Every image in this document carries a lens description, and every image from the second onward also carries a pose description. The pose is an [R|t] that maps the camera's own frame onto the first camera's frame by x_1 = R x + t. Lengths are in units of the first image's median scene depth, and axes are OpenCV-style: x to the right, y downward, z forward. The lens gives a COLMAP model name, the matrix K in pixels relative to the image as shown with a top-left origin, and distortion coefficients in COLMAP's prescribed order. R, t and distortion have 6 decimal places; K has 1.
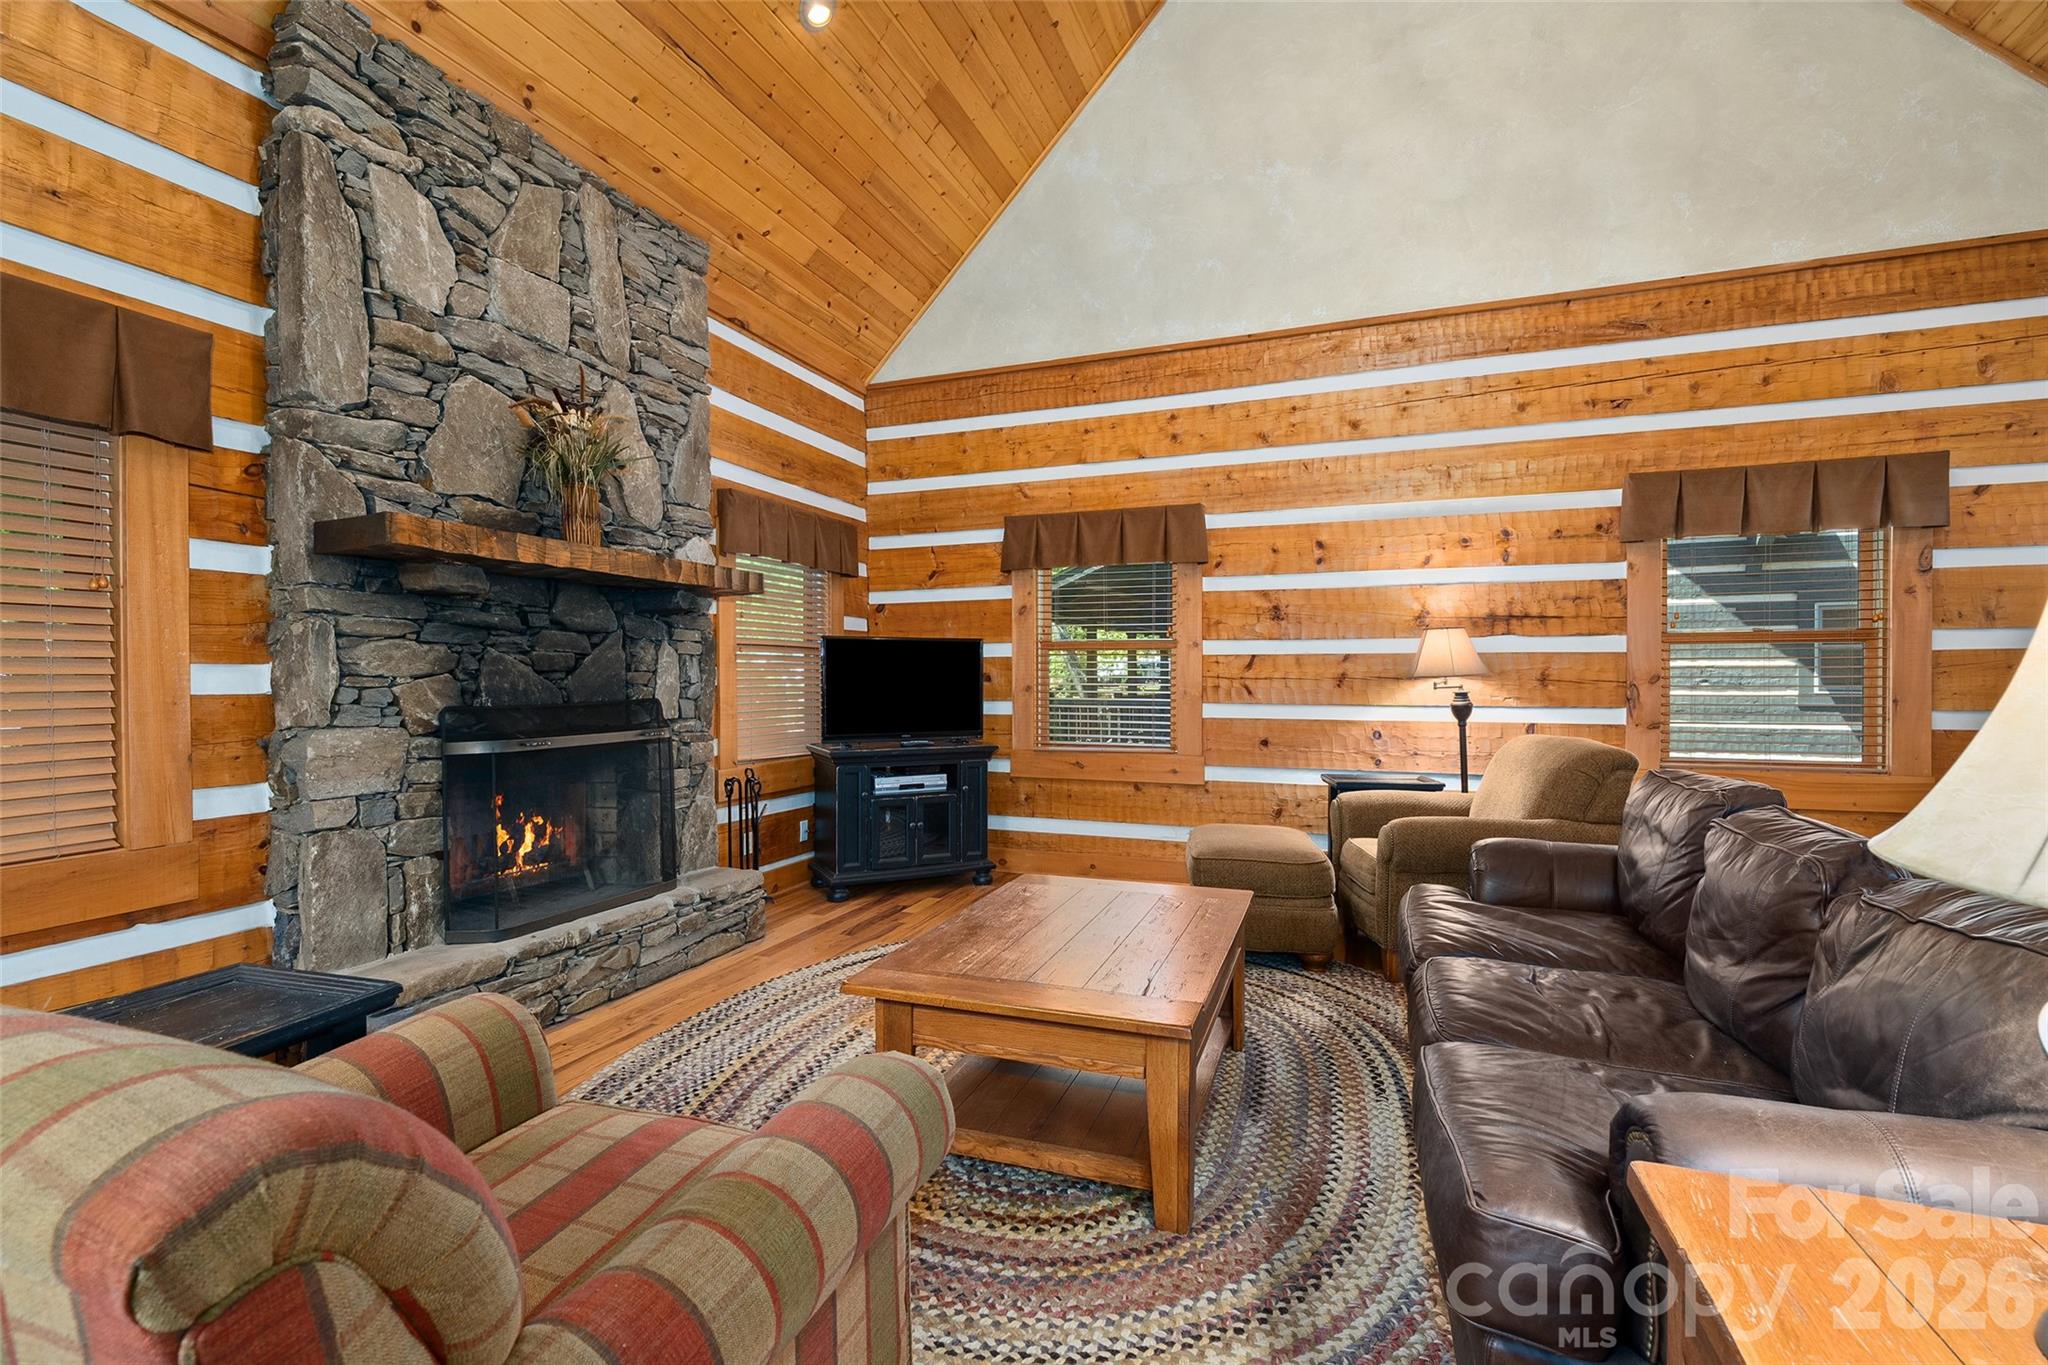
lens RADIAL K [[918.2, 0, 1018.8], [0, 918.2, 680.8], [0, 0, 1]] dist [-0.008856, 0.003931]
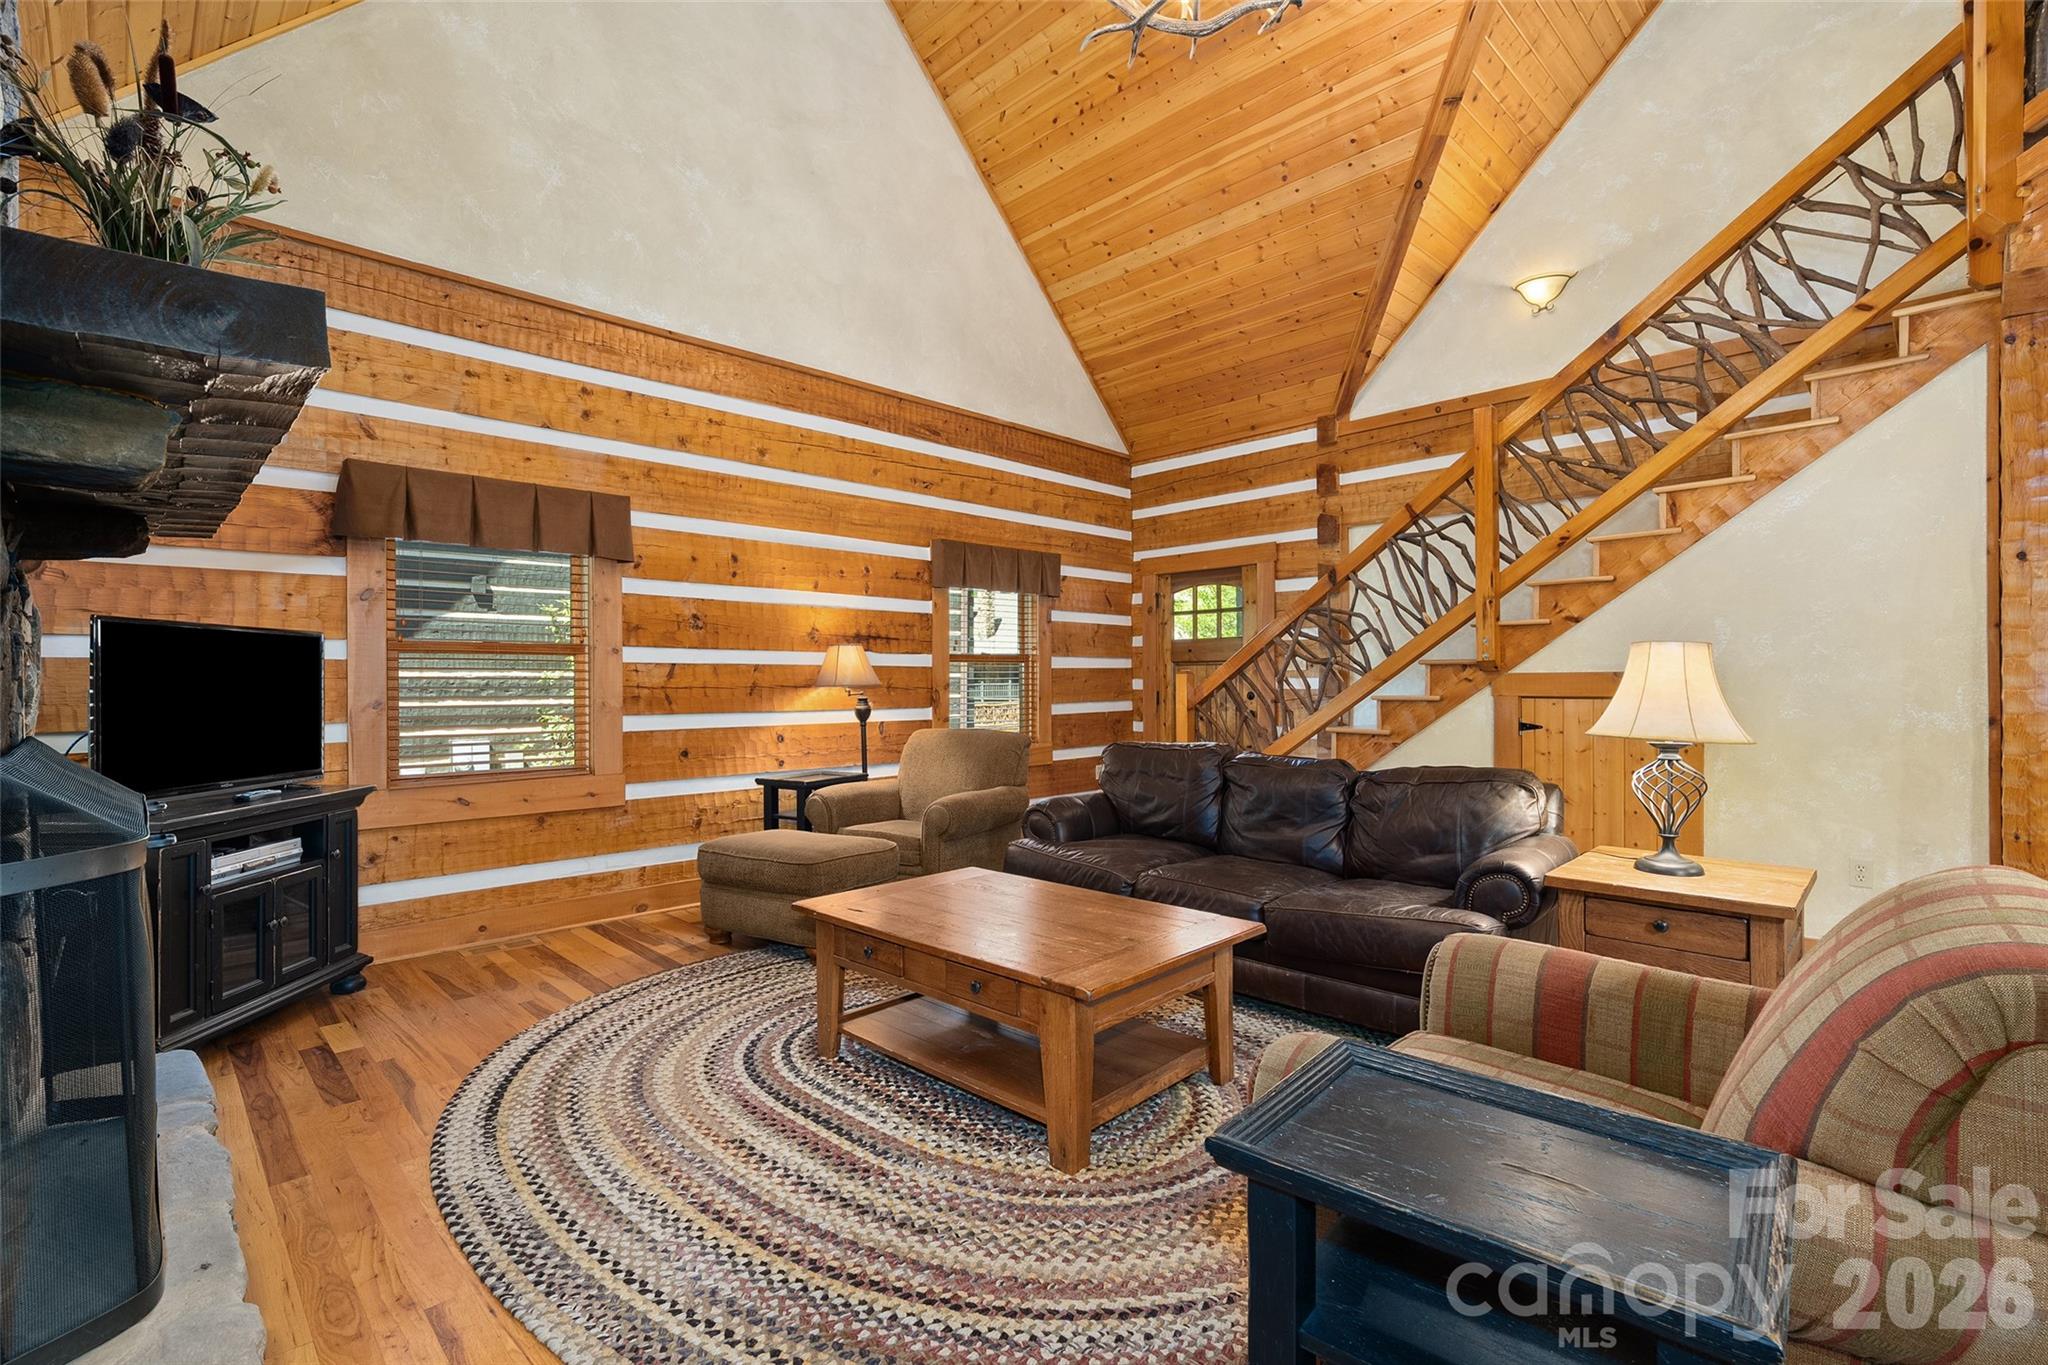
lens RADIAL K [[918.2, 0, 1015.9], [0, 918.2, 682.7], [0, 0, 1]] dist [-0.008856, 0.003931]
pose [[0.414449, -0.002225, 0.910070, -0.543892], [0.009835, 0.999950, -0.002034, -0.002952], [-0.910020, 0.009793, 0.414450, 0.313083]]
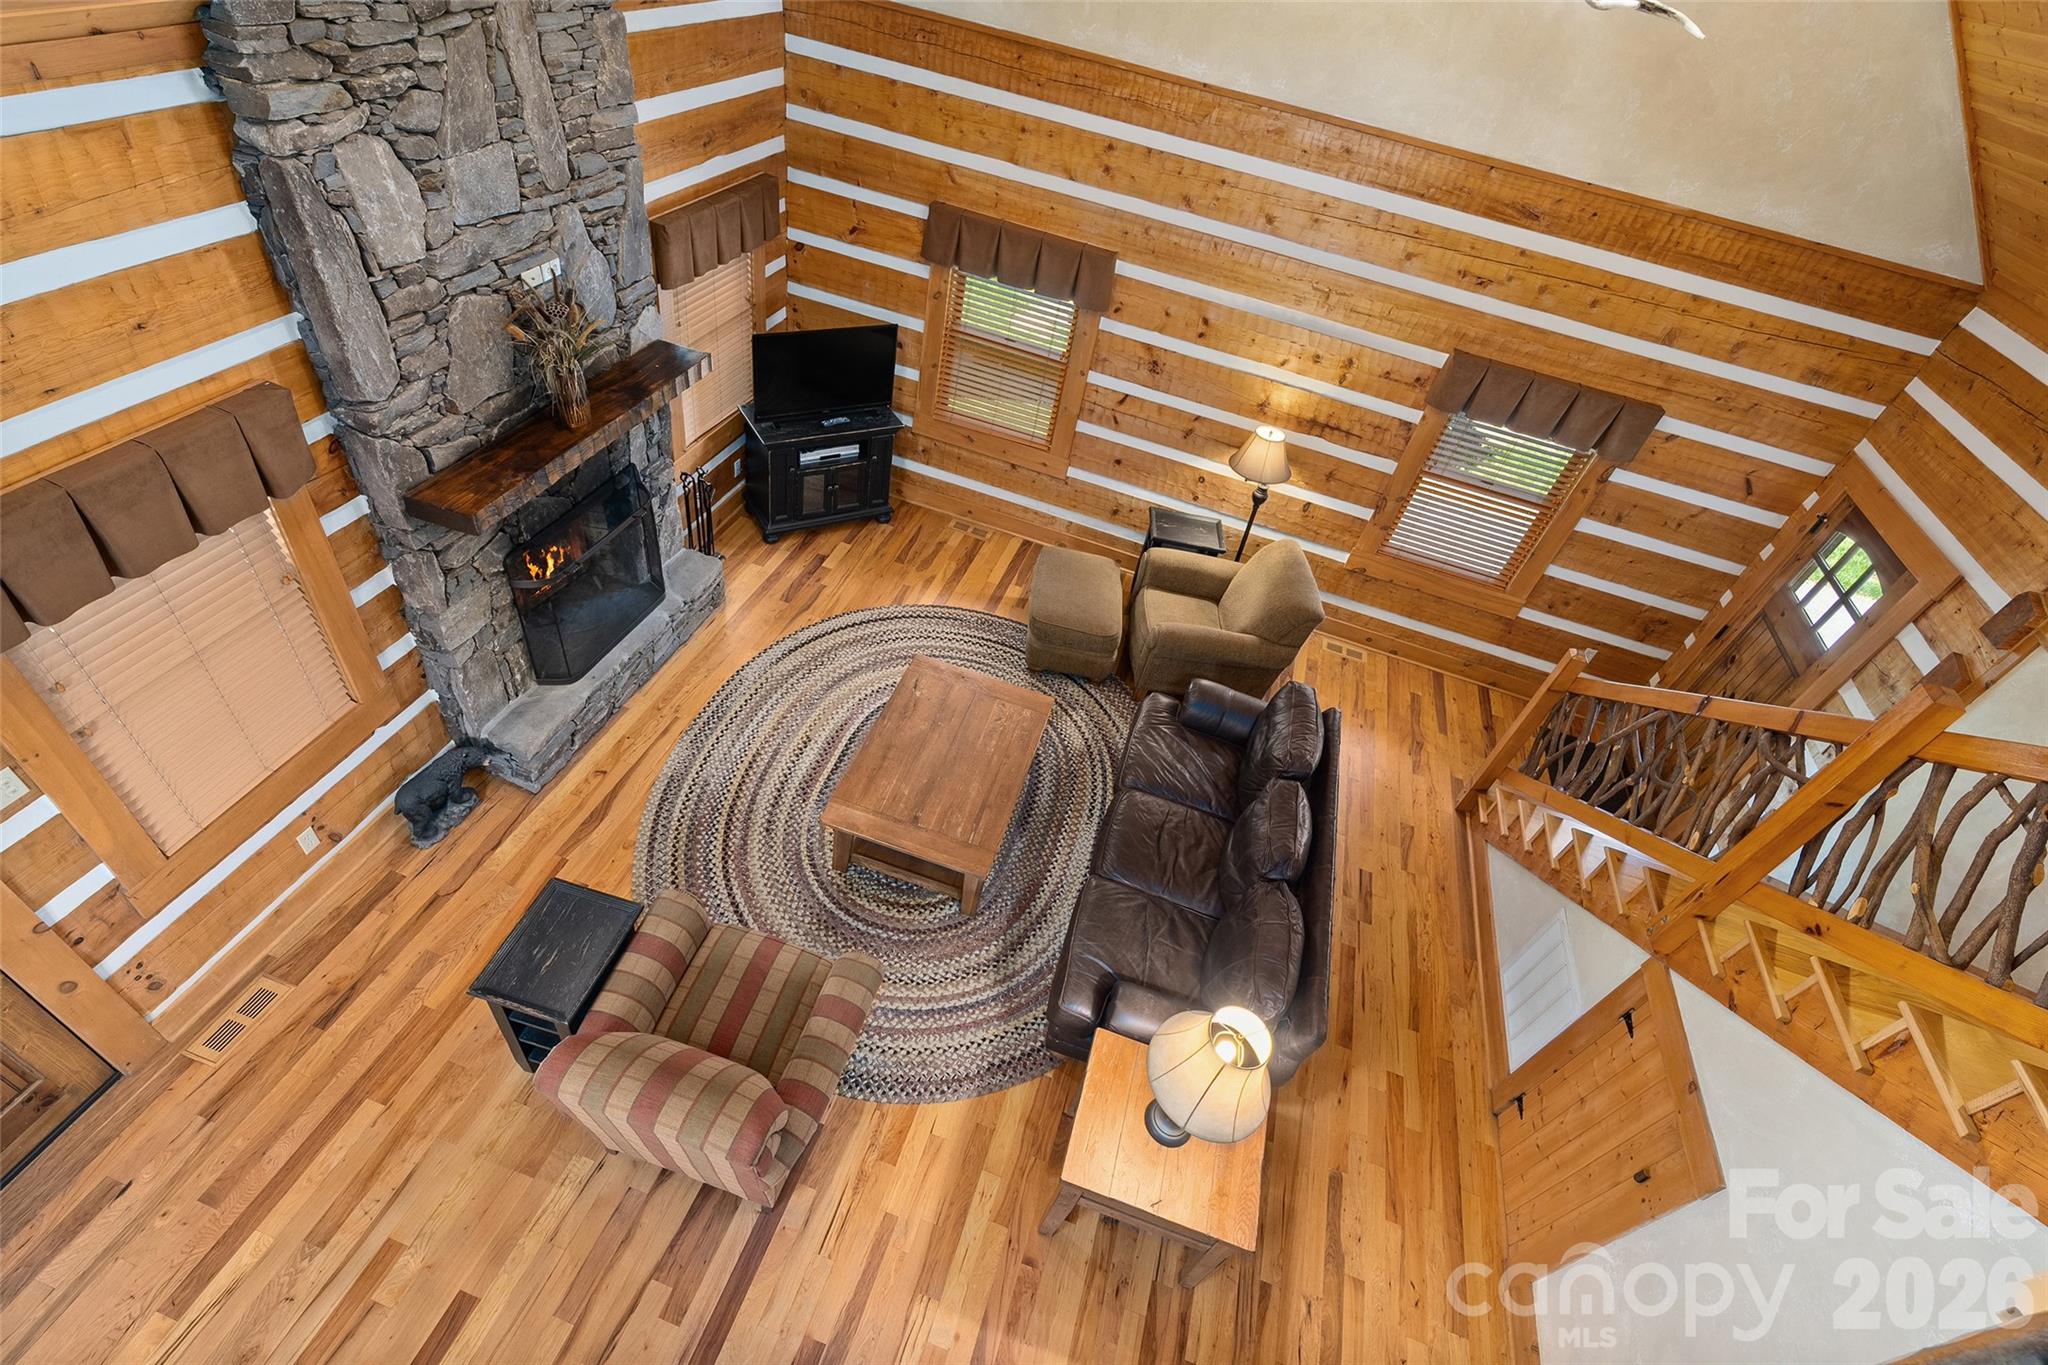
lens RADIAL K [[918.2, 0, 1016.1], [0, 918.2, 680.2], [0, 0, 1]] dist [-0.008856, 0.003931]
pose [[0.983692, 0.075747, 0.163131, -0.058109], [-0.166699, 0.724525, 0.668786, -0.608629], [-0.067534, -0.685074, 0.725337, -0.119252]]
